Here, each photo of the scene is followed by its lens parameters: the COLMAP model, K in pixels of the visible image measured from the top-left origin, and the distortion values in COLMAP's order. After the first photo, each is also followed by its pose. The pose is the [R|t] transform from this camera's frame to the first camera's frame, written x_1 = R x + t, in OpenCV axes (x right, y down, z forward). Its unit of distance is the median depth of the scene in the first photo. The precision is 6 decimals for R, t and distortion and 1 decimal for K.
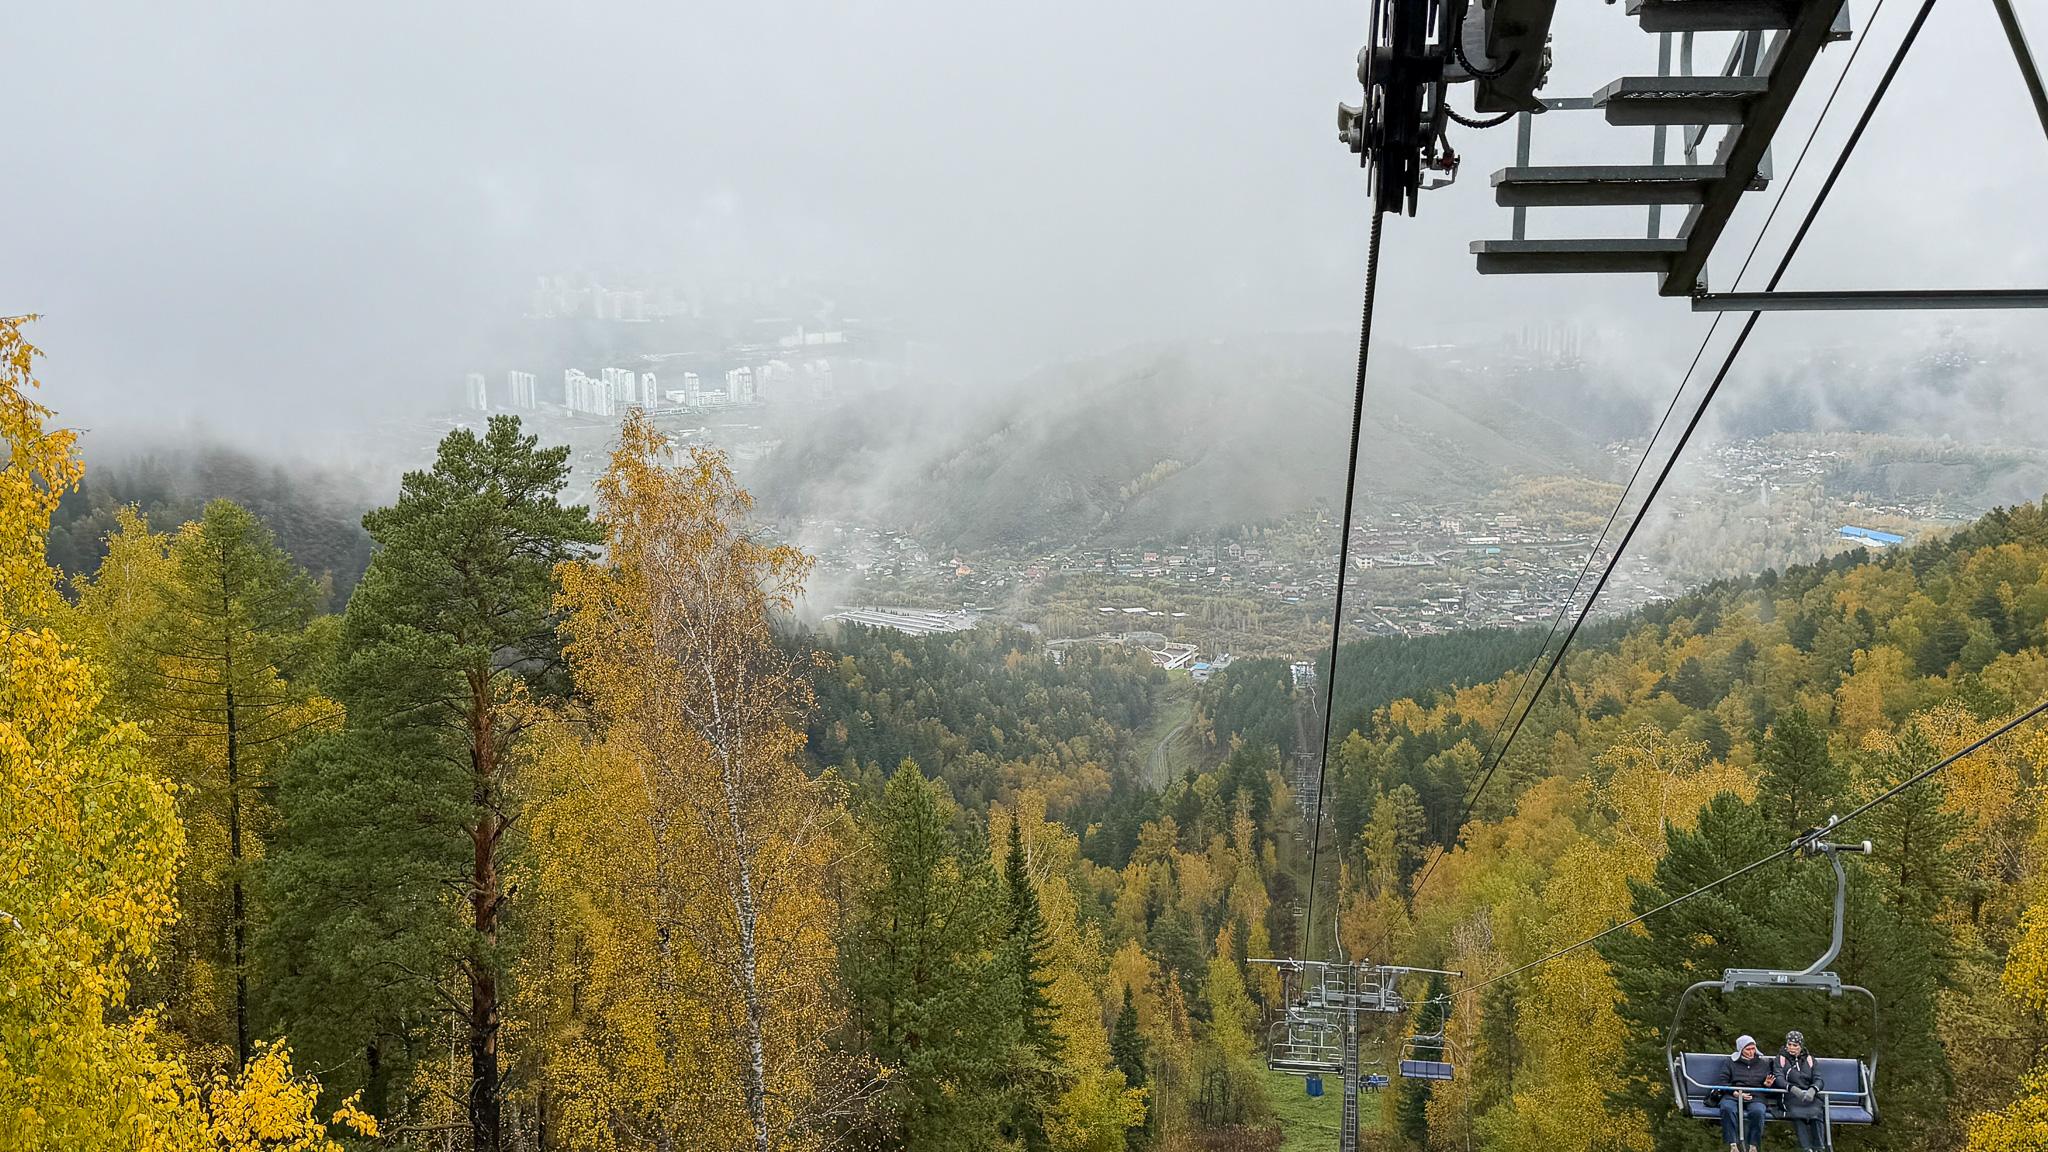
lens RADIAL K [[1995.1, 0, 1024.0], [0, 1995.1, 576.0], [0, 0, 1]] dist [0.115808, -0.006510]
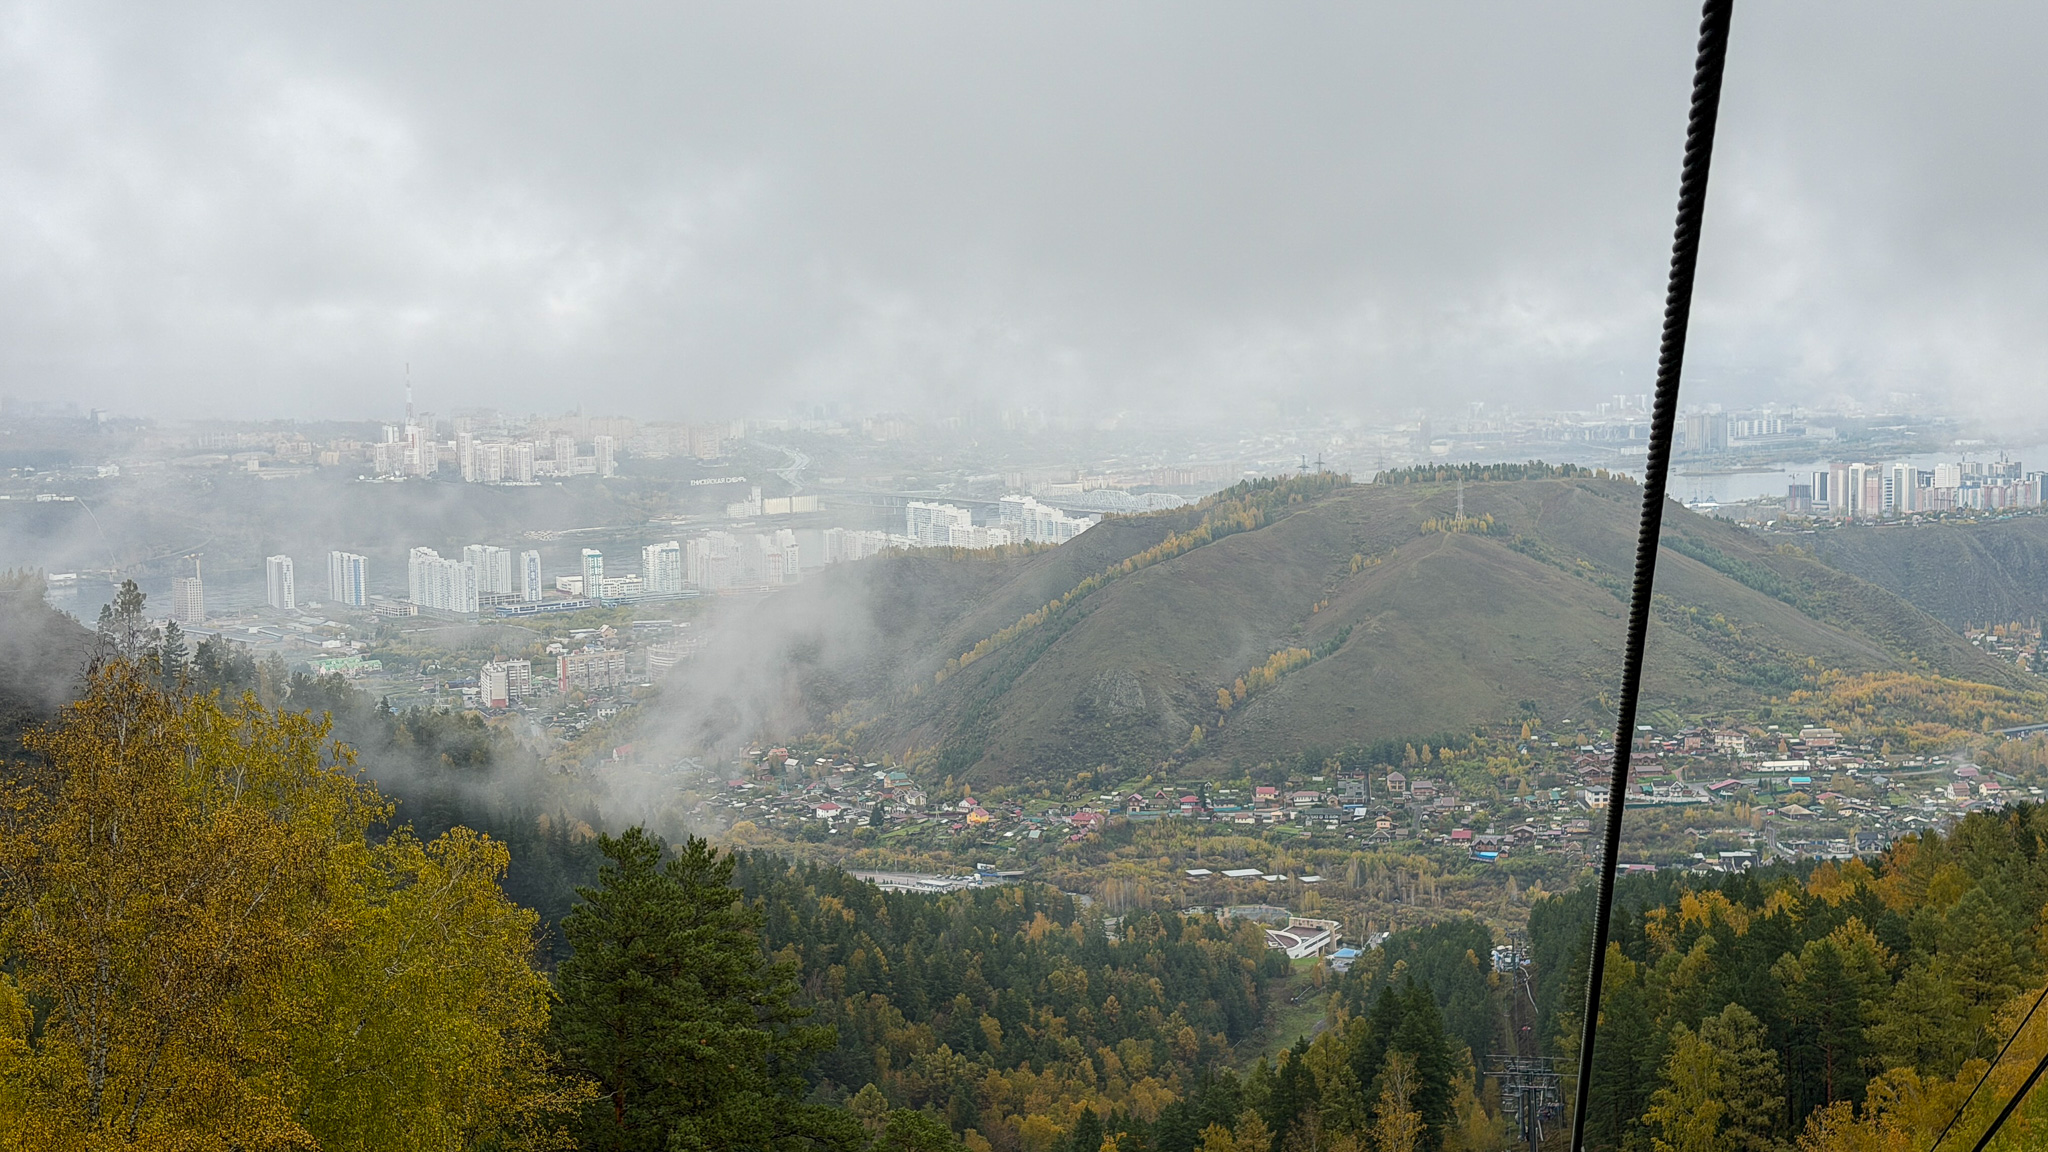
lens RADIAL K [[2653.2, 0, 1012.8], [0, 2653.2, 604.4], [0, 0, 1]] dist [0.119132, -0.051725]
pose [[0.999066, -0.013492, -0.041054, 0.018109], [0.008590, 0.993057, -0.117321, 0.031405], [0.042352, 0.116859, 0.992245, 0.135052]]
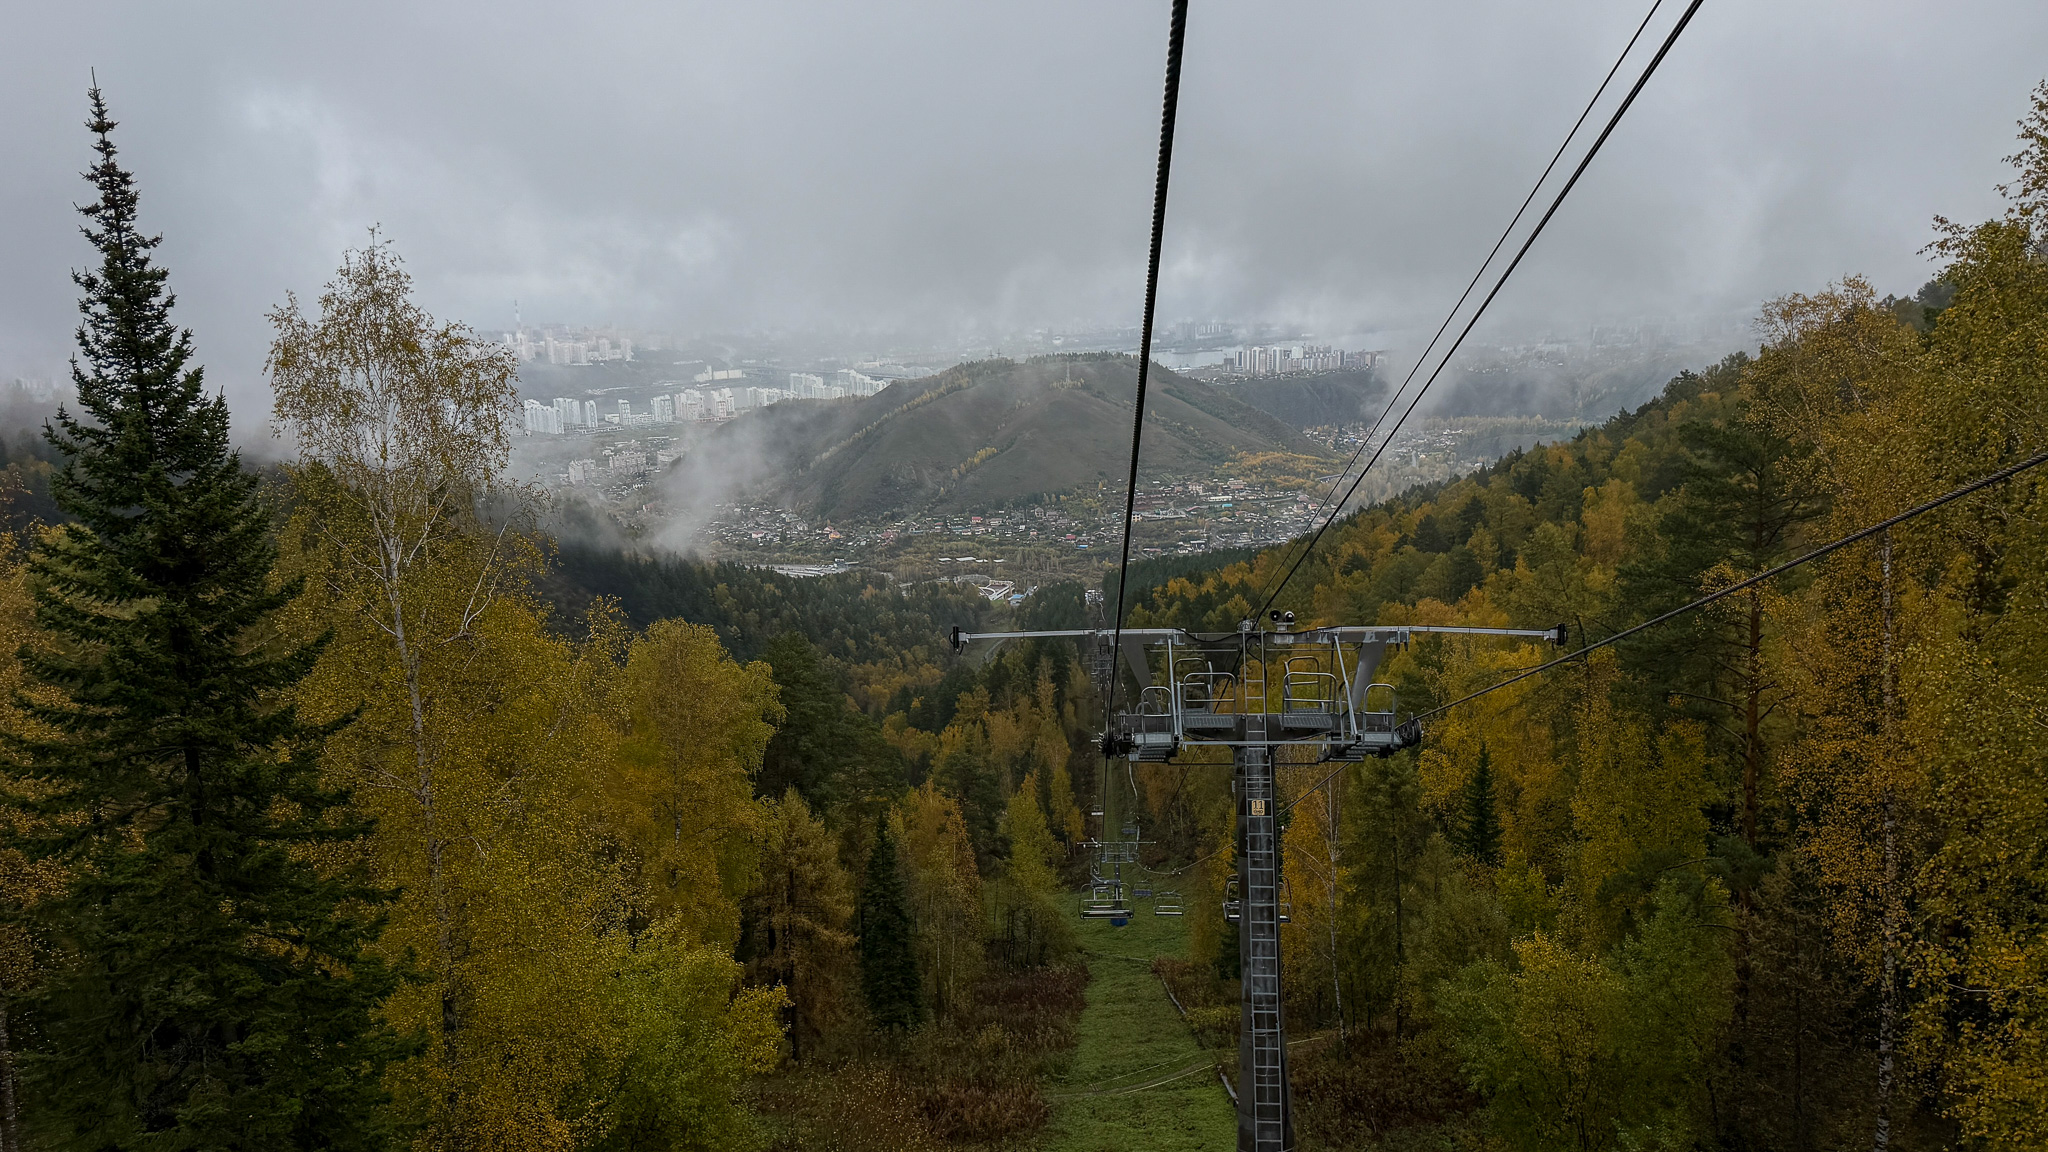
lens RADIAL K [[1357.1, 0, 1024.0], [0, 1357.1, 576.0], [0, 0, 1]] dist [0.094200, -0.000263]
pose [[0.995125, -0.042784, 0.088860, 0.013523], [0.042307, 0.999078, 0.007245, 0.023590], [-0.089088, -0.003450, 0.996018, 0.100220]]
